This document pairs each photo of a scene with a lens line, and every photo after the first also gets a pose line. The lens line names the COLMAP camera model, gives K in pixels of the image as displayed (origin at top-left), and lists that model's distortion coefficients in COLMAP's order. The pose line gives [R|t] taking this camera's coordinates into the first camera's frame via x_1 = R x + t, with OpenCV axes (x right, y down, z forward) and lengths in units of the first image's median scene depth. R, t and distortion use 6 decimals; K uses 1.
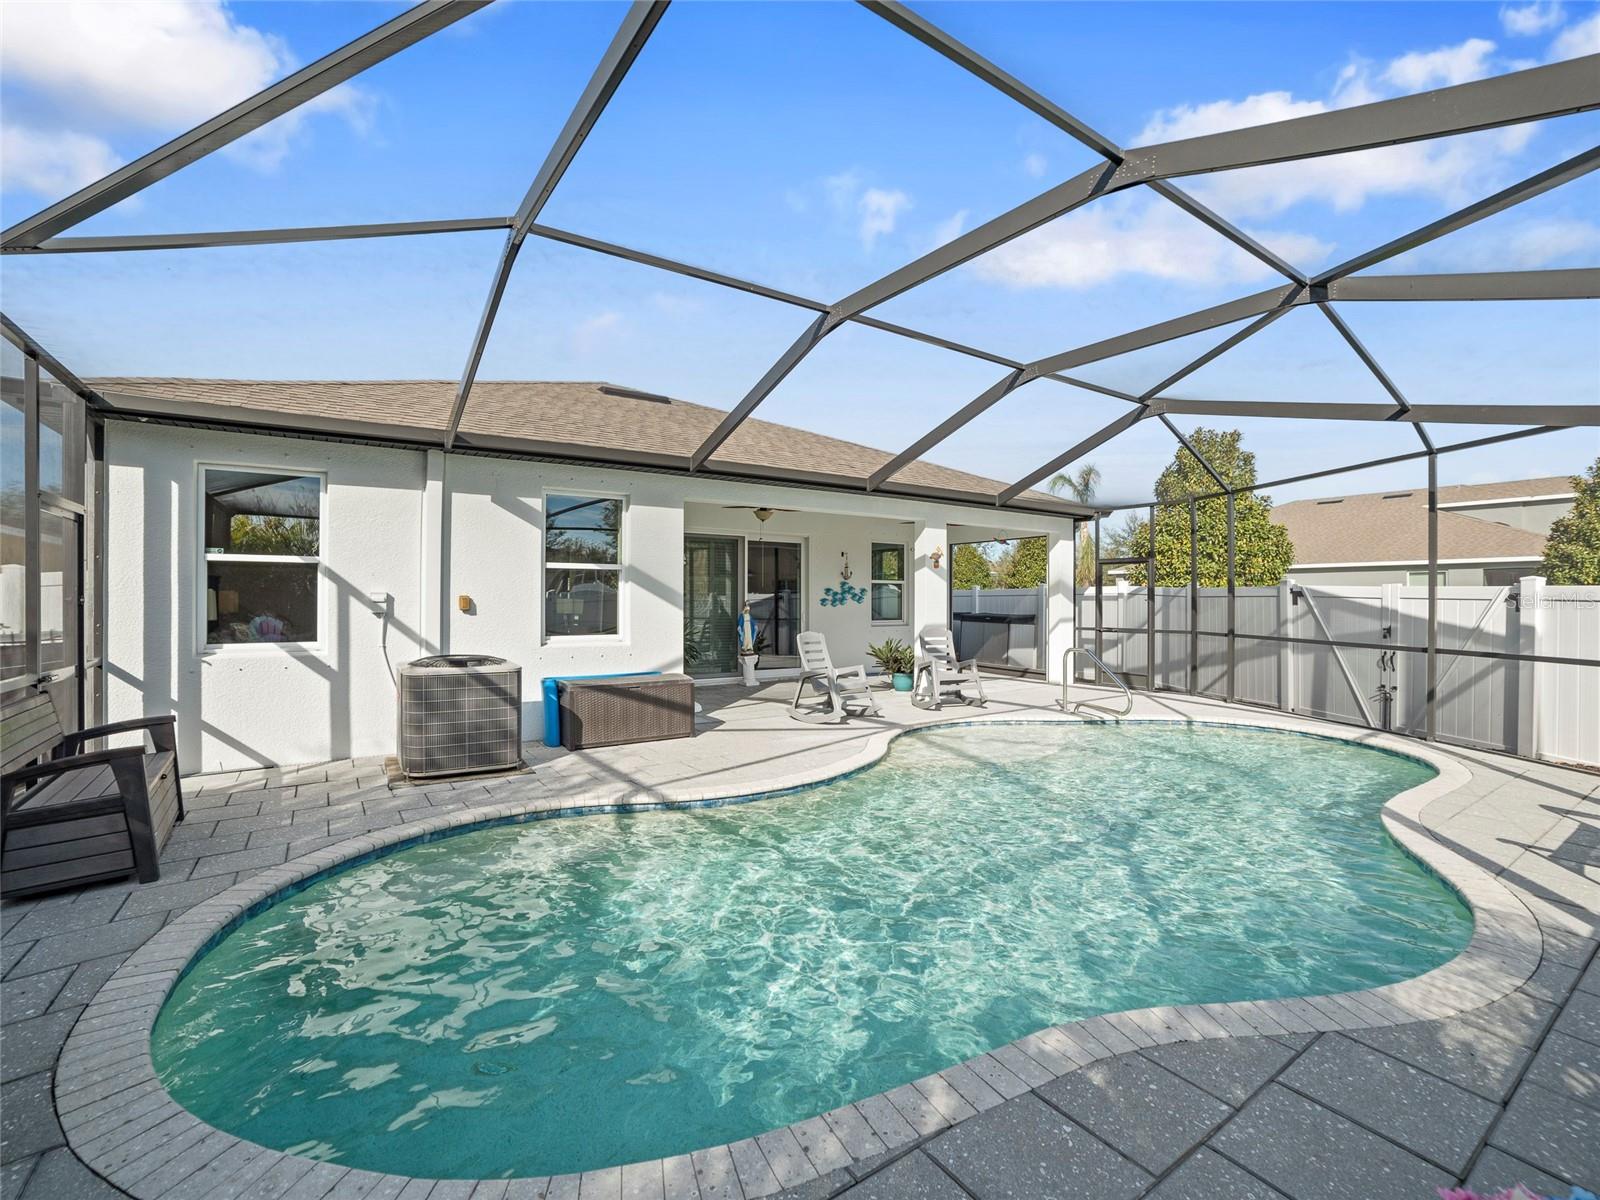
lens RADIAL K [[730.0, 0, 802.6], [0, 730.0, 578.6], [0, 0, 1]] dist [-0.092874, 0.034197]
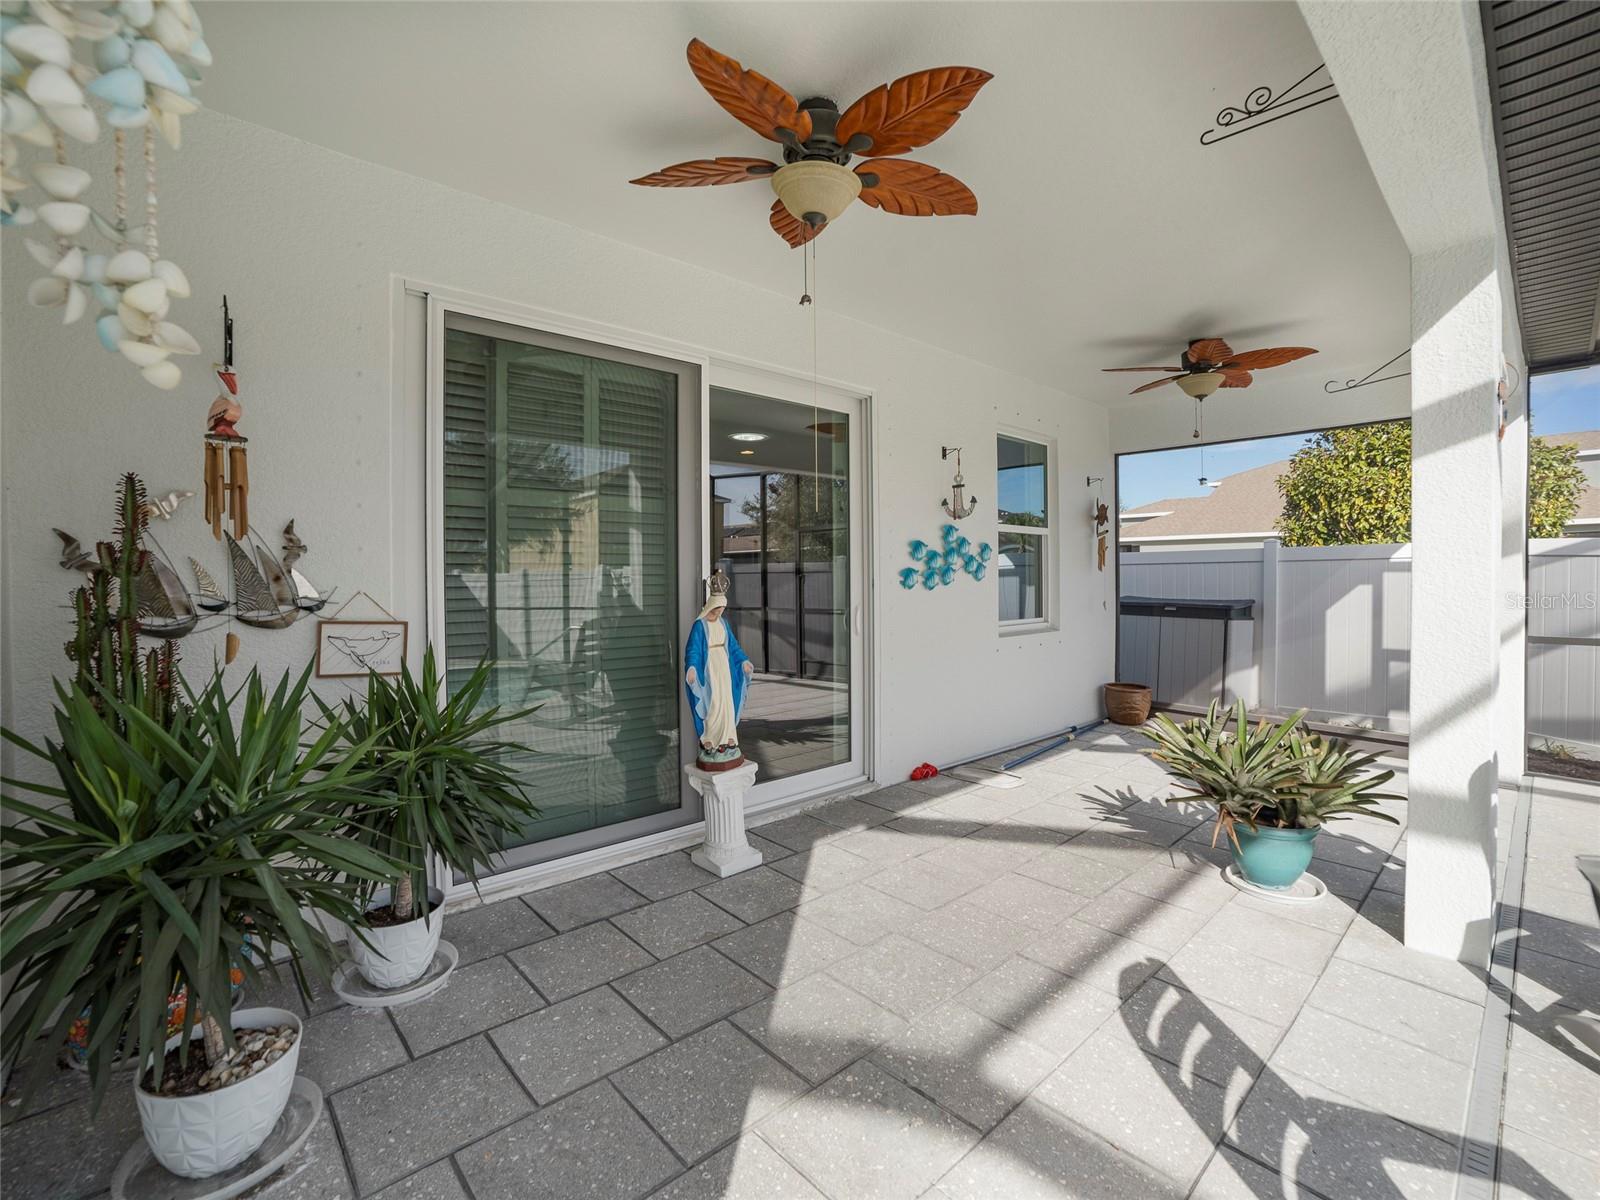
lens RADIAL K [[730.0, 0, 802.6], [0, 730.0, 578.6], [0, 0, 1]] dist [-0.092874, 0.034197]
pose [[0.990733, -0.007689, 0.135603, -0.081760], [0.002779, 0.999335, 0.036361, 0.021065], [-0.135793, -0.035647, 0.990096, 0.717344]]
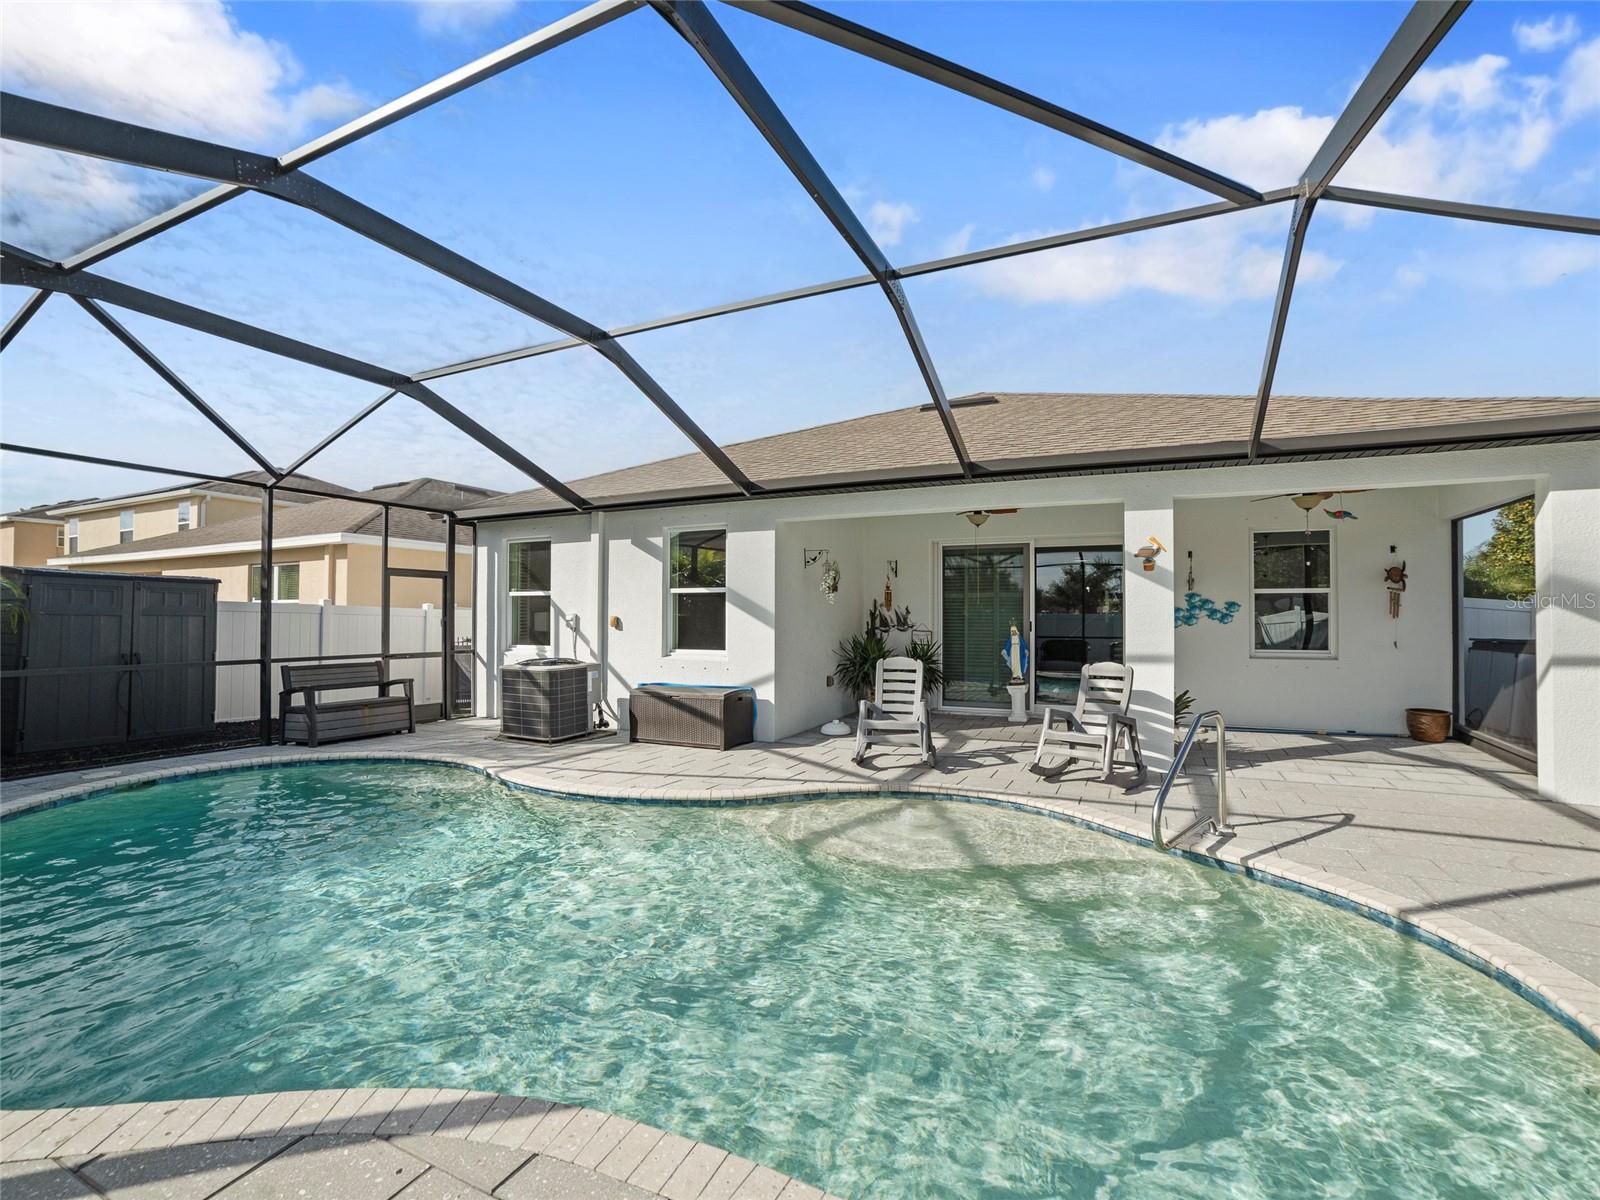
lens RADIAL K [[730.0, 0, 802.6], [0, 730.0, 578.6], [0, 0, 1]] dist [-0.092874, 0.034197]
pose [[0.497648, -0.047371, -0.866085, 0.532162], [0.023810, 0.998877, -0.040953, 0.010959], [0.867052, -0.000242, 0.498217, 0.374347]]
